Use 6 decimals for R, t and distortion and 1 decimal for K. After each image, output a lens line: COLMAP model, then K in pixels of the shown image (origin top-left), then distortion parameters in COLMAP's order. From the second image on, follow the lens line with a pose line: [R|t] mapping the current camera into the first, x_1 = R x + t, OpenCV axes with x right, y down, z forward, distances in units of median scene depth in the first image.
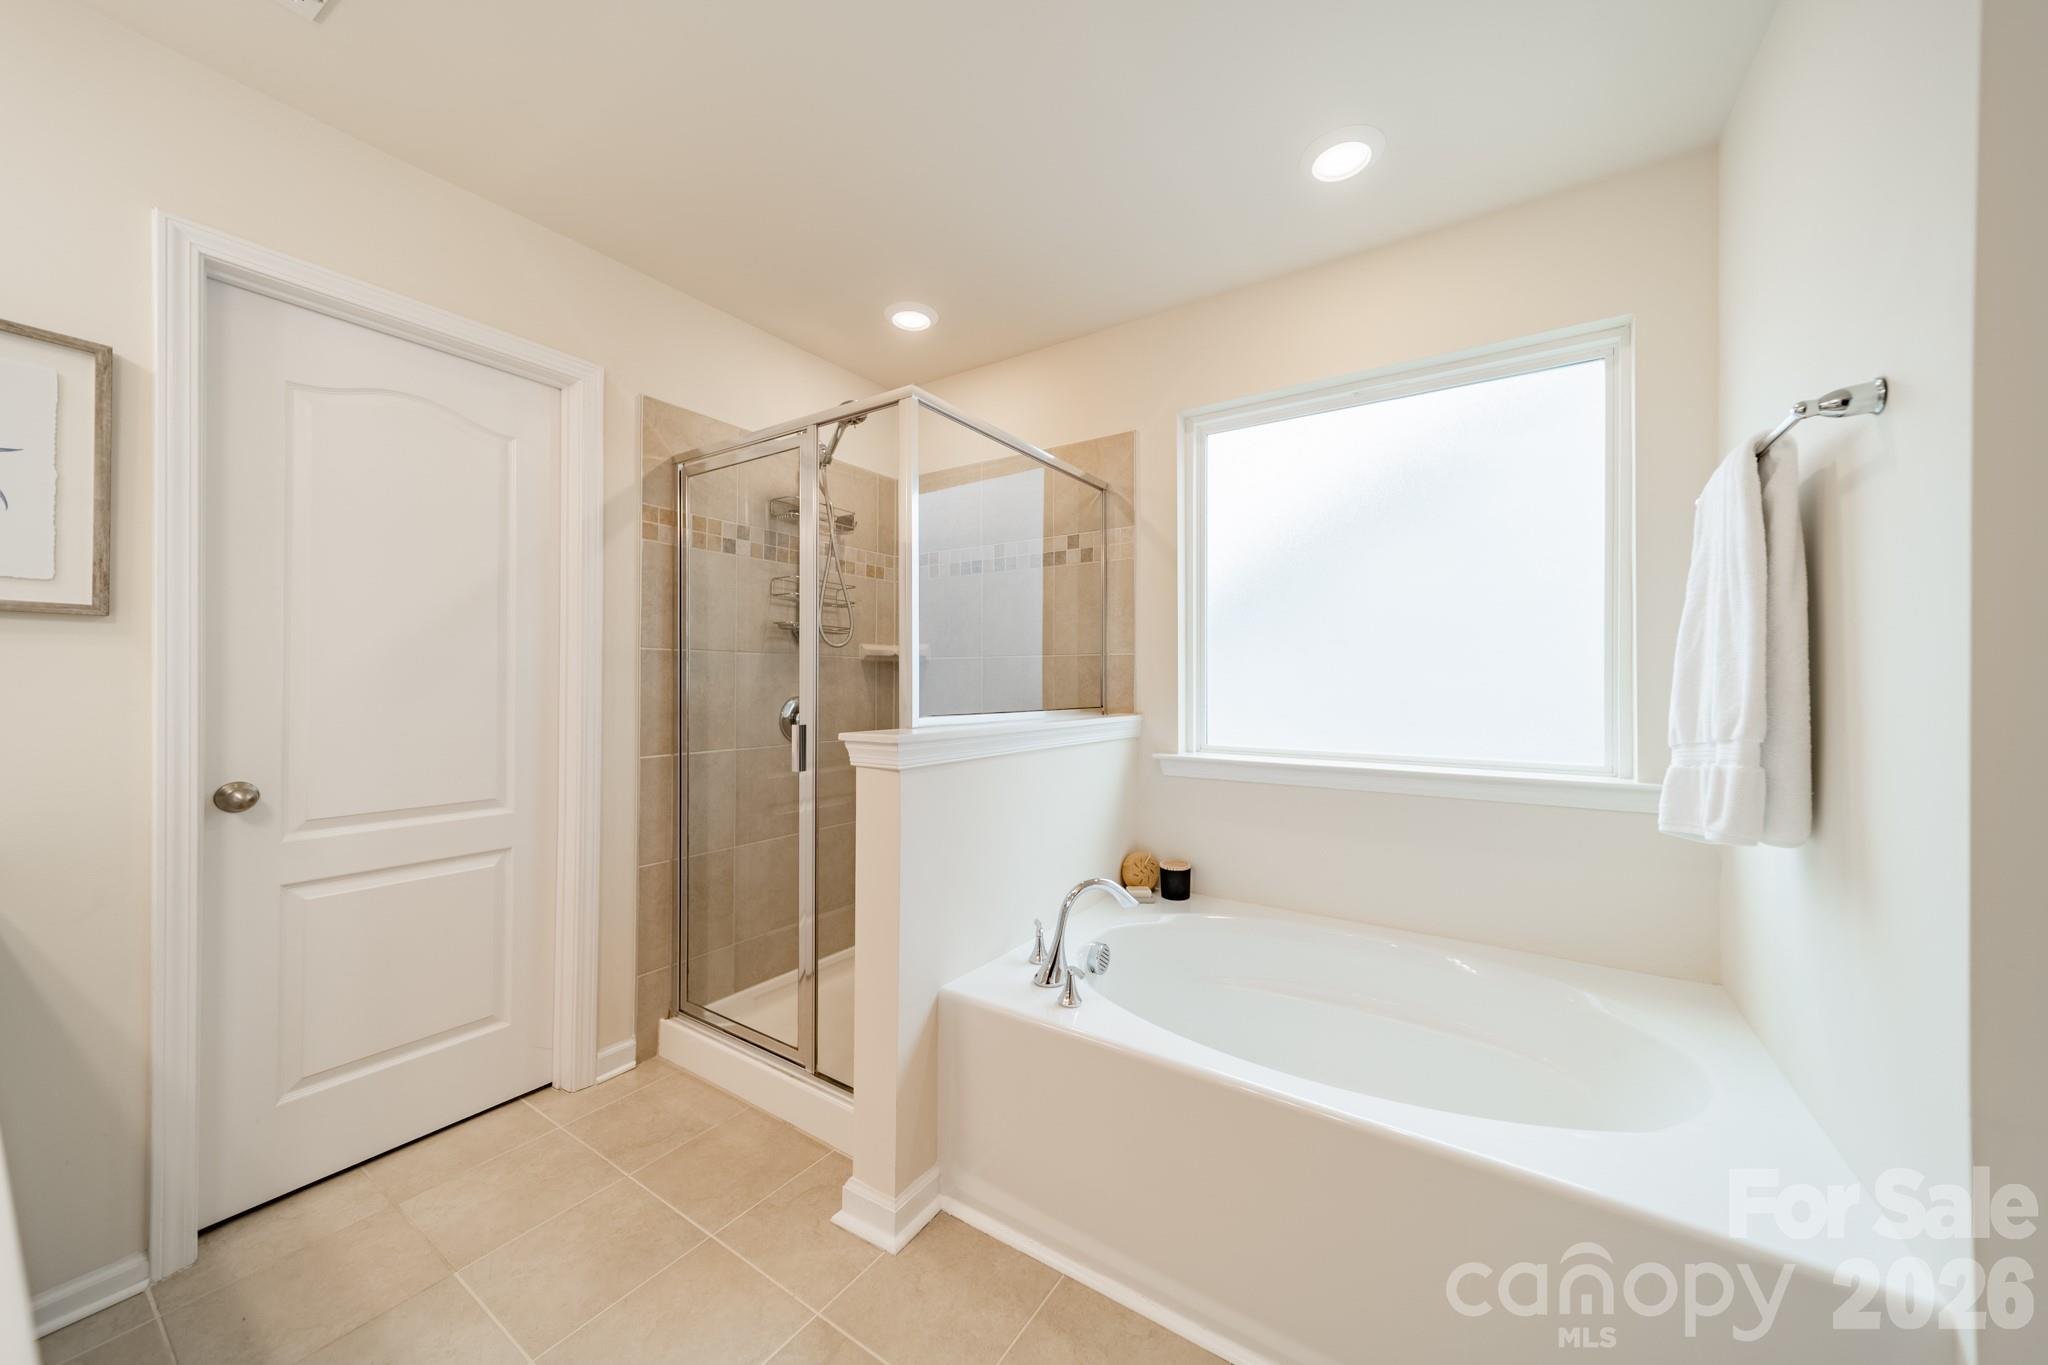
lens RADIAL K [[719.7, 0, 1028.3], [0, 719.7, 682.6], [0, 0, 1]] dist [0.008473, -0.000033]
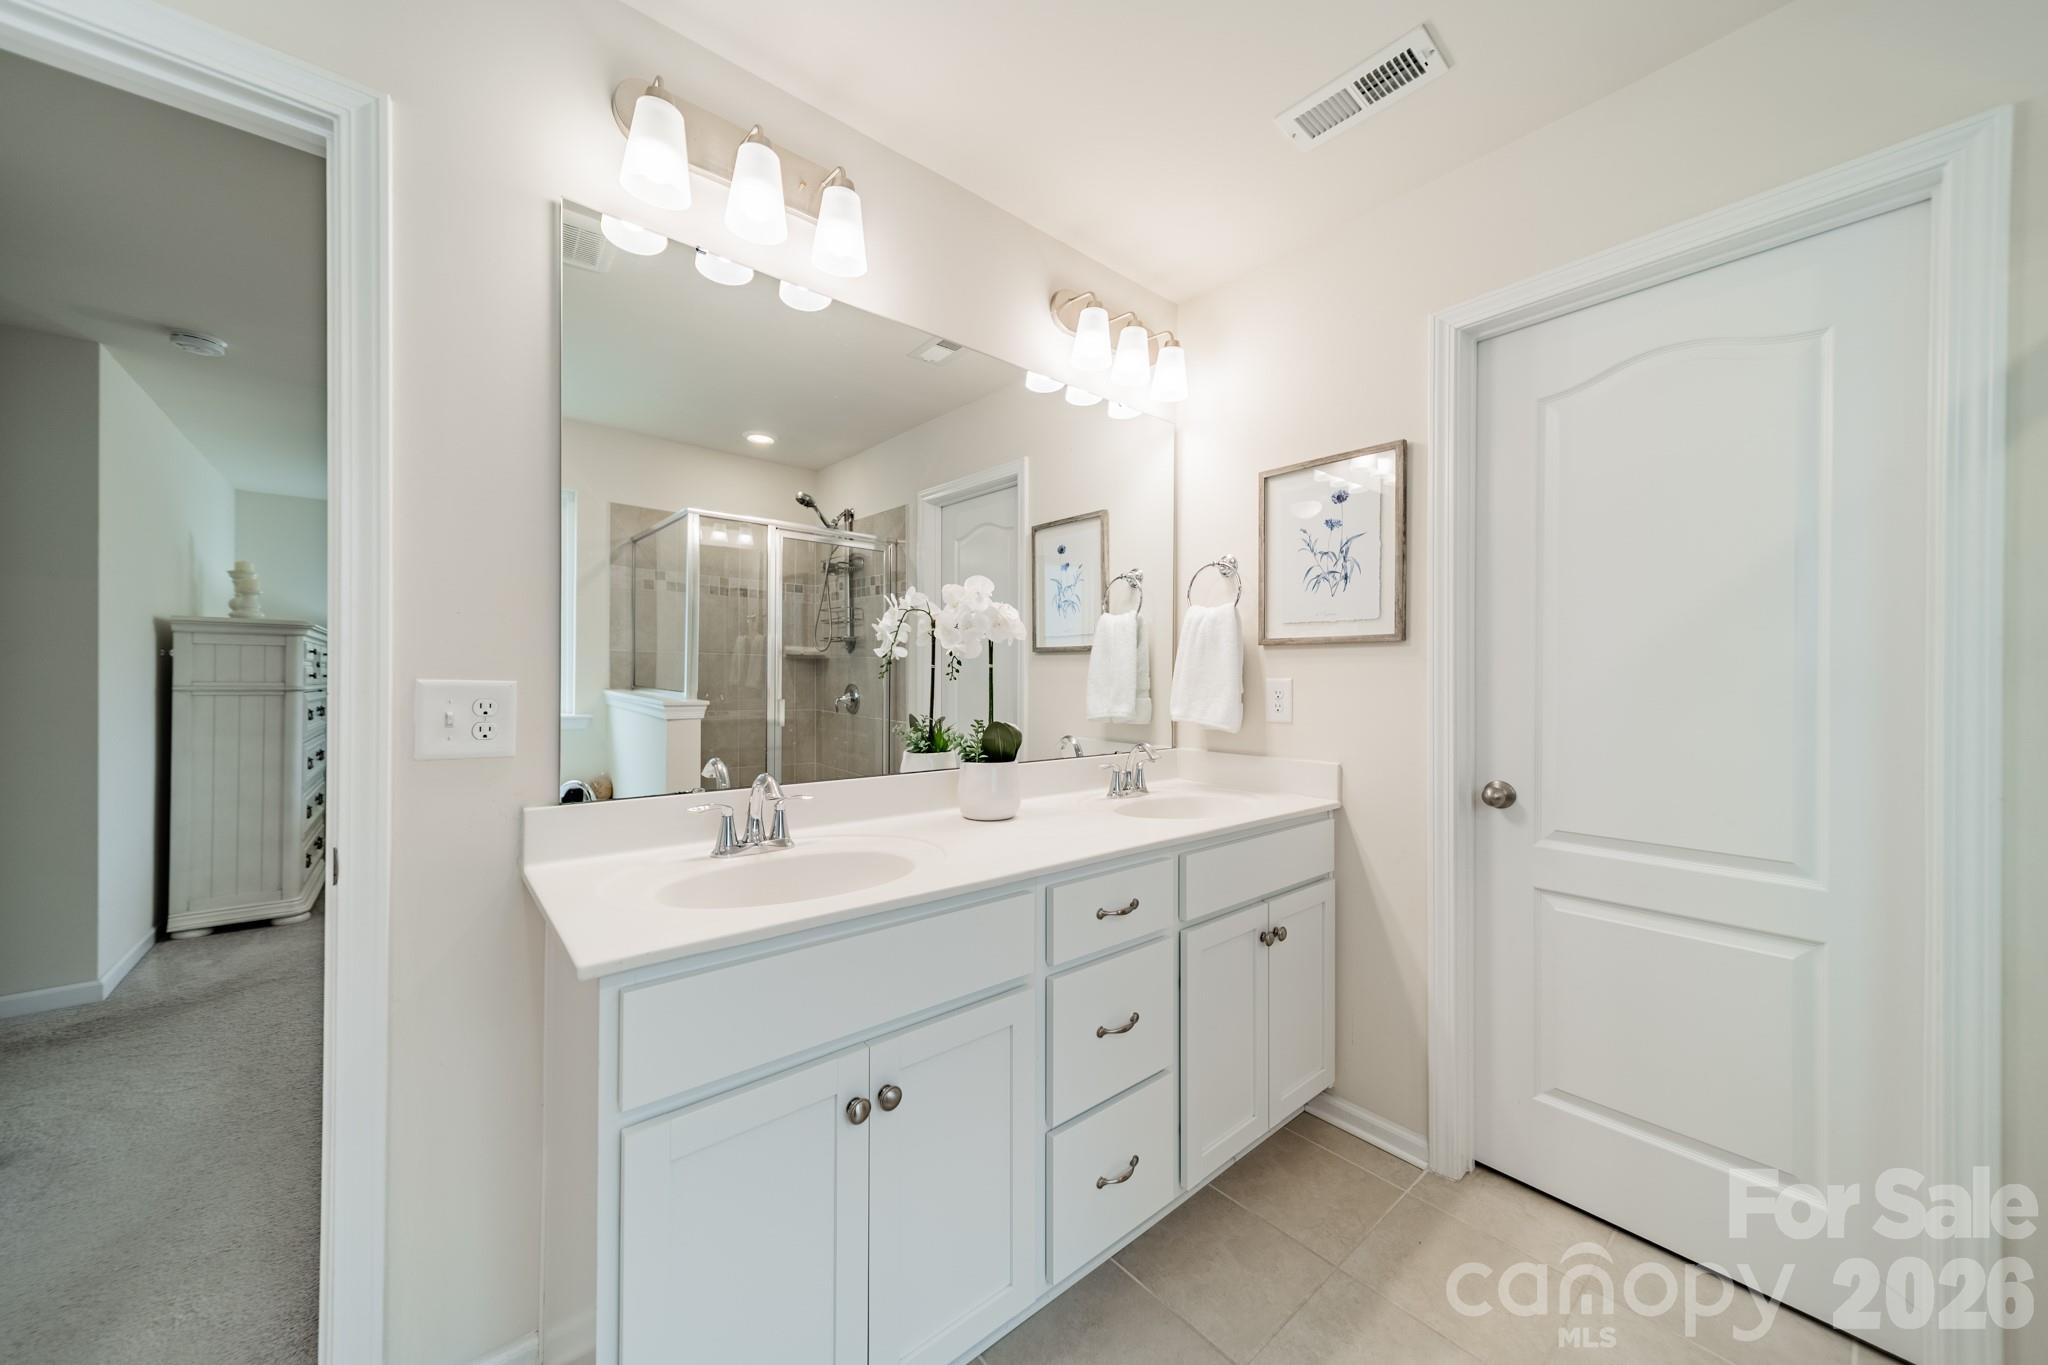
lens RADIAL K [[719.7, 0, 1028.3], [0, 719.7, 682.6], [0, 0, 1]] dist [0.008473, -0.000033]
pose [[-0.275862, 0.001736, -0.961196, 0.169817], [-0.003855, 0.999988, 0.002913, -0.014599], [0.961190, 0.004509, -0.275852, 0.611640]]
